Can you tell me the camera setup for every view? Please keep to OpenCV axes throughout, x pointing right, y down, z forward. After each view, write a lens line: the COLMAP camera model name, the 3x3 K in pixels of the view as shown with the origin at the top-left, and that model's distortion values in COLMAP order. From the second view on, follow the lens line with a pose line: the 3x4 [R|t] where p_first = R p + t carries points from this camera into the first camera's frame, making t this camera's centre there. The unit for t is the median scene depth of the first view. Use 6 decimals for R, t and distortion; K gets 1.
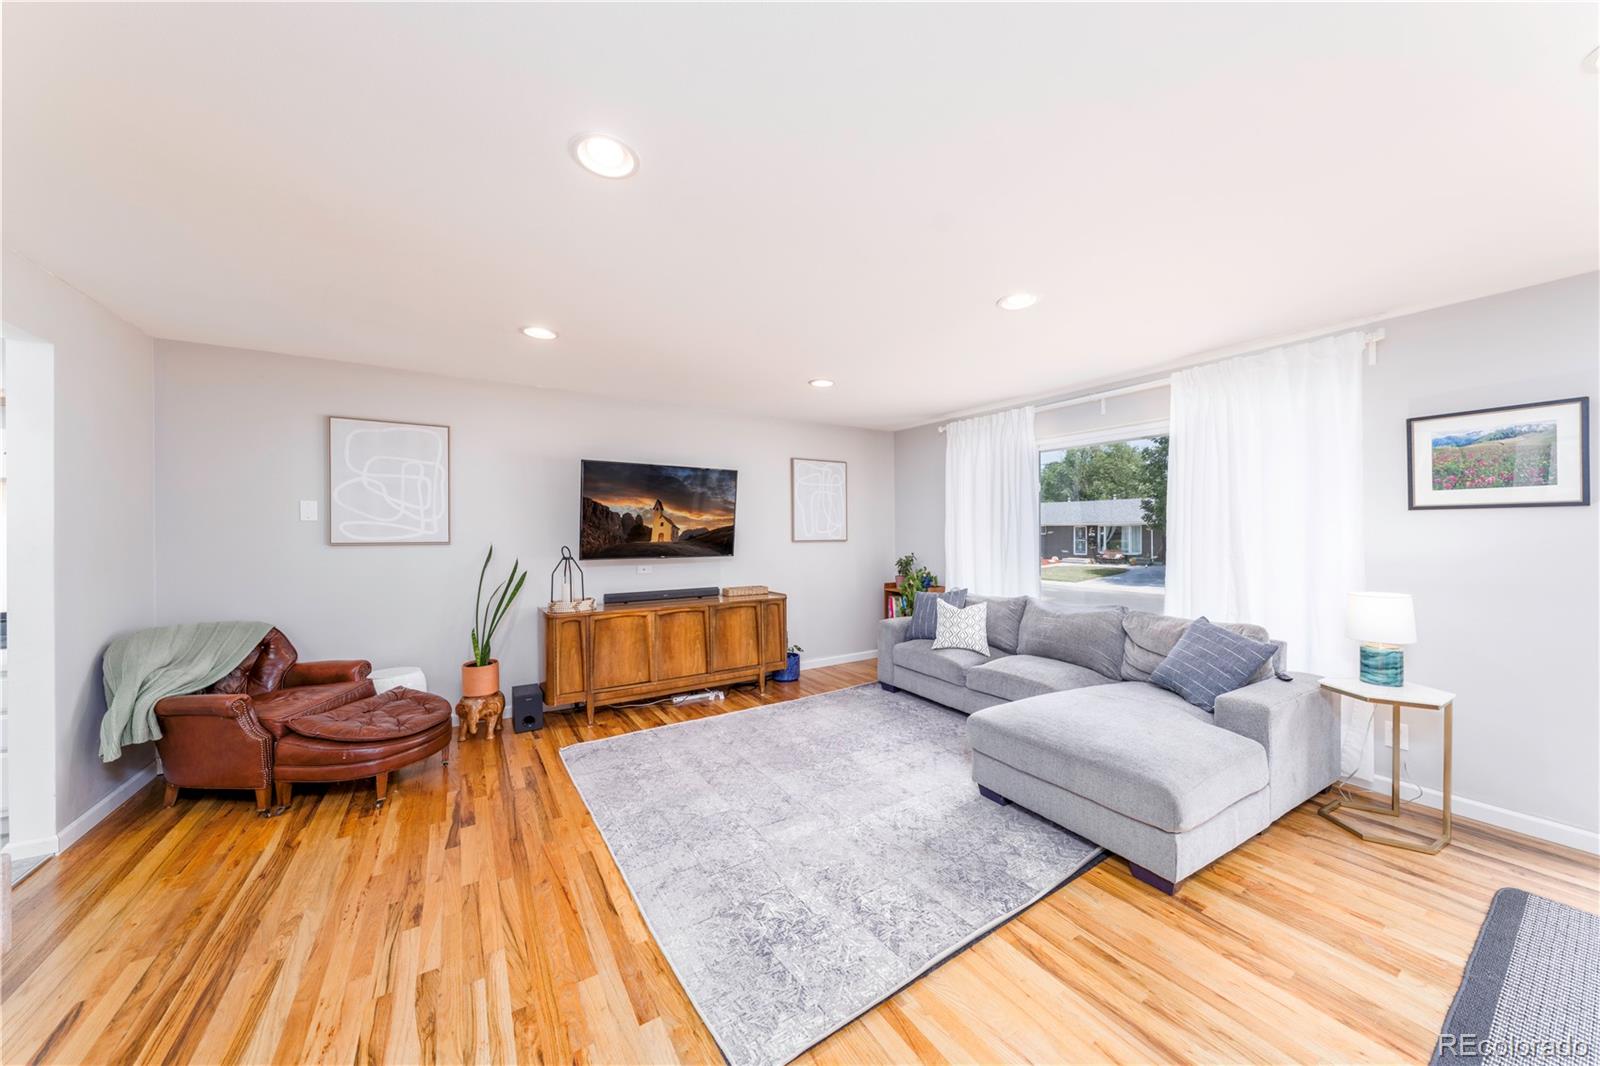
lens RADIAL K [[535.9, 0, 810.4], [0, 535.9, 529.5], [0, 0, 1]] dist [0.001224, 0.000078]
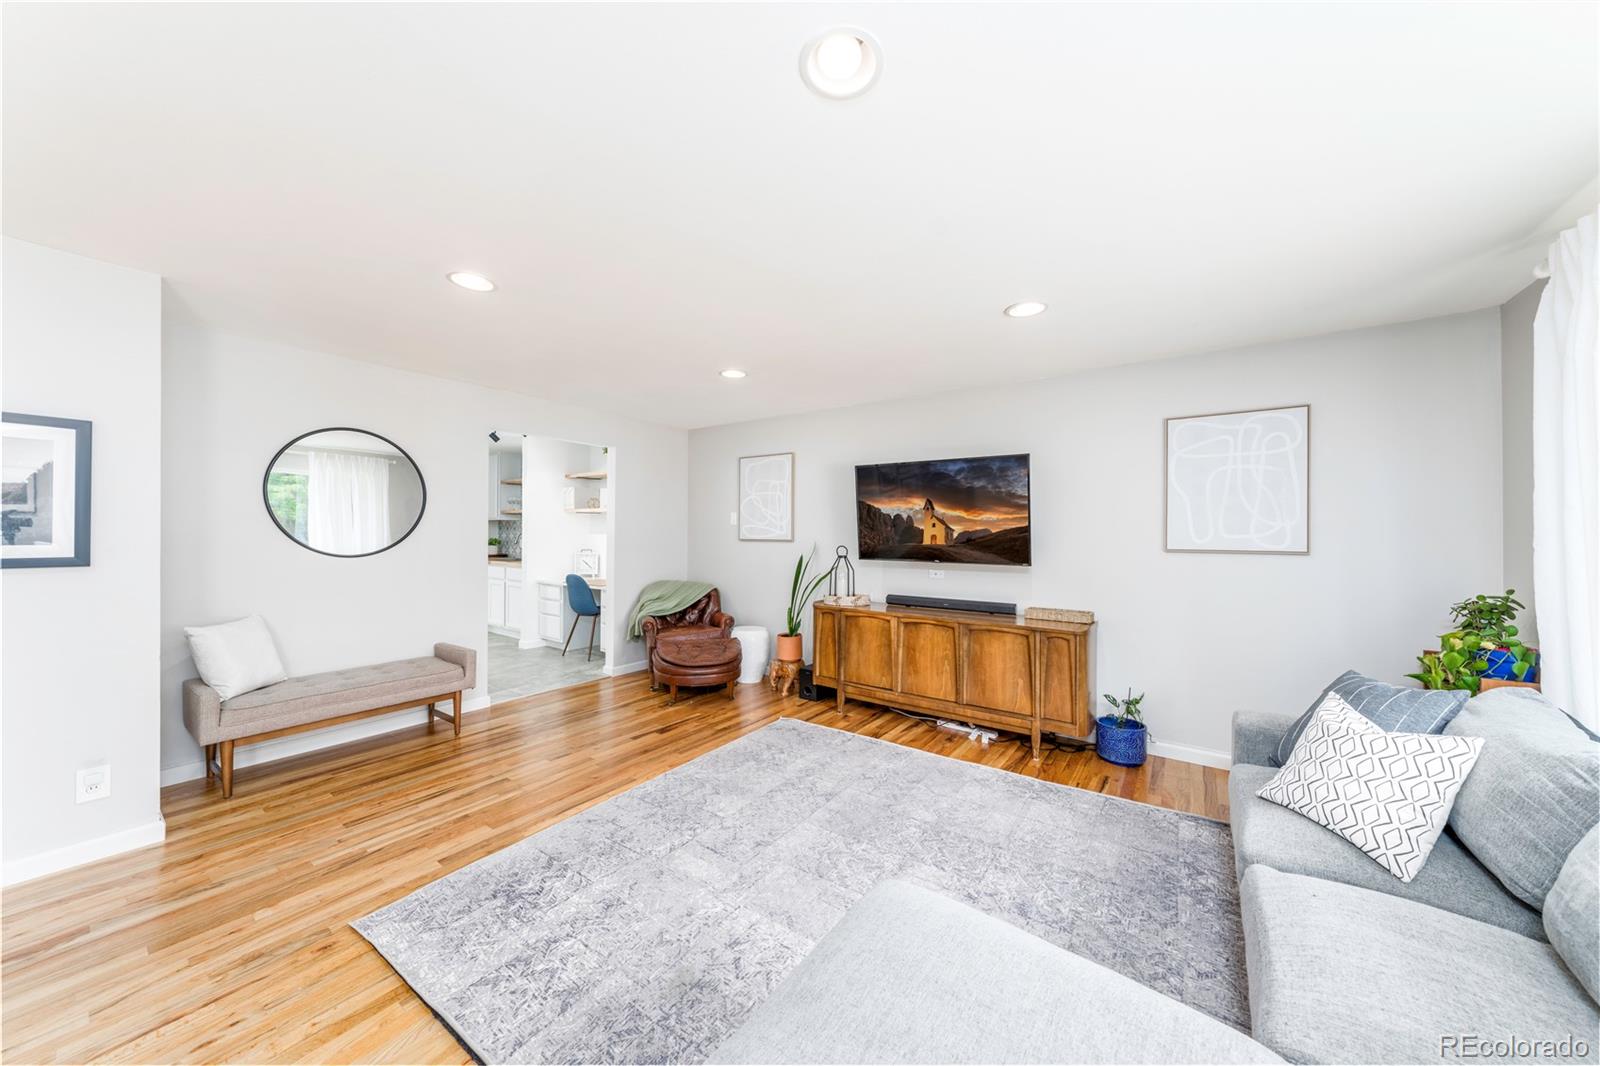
lens RADIAL K [[535.9, 0, 810.4], [0, 535.9, 529.5], [0, 0, 1]] dist [0.001224, 0.000078]
pose [[0.381311, -0.002034, -0.924445, 0.508481], [-0.004417, 0.999982, -0.004022, 0.002152], [0.924436, 0.005617, 0.381295, 0.483295]]
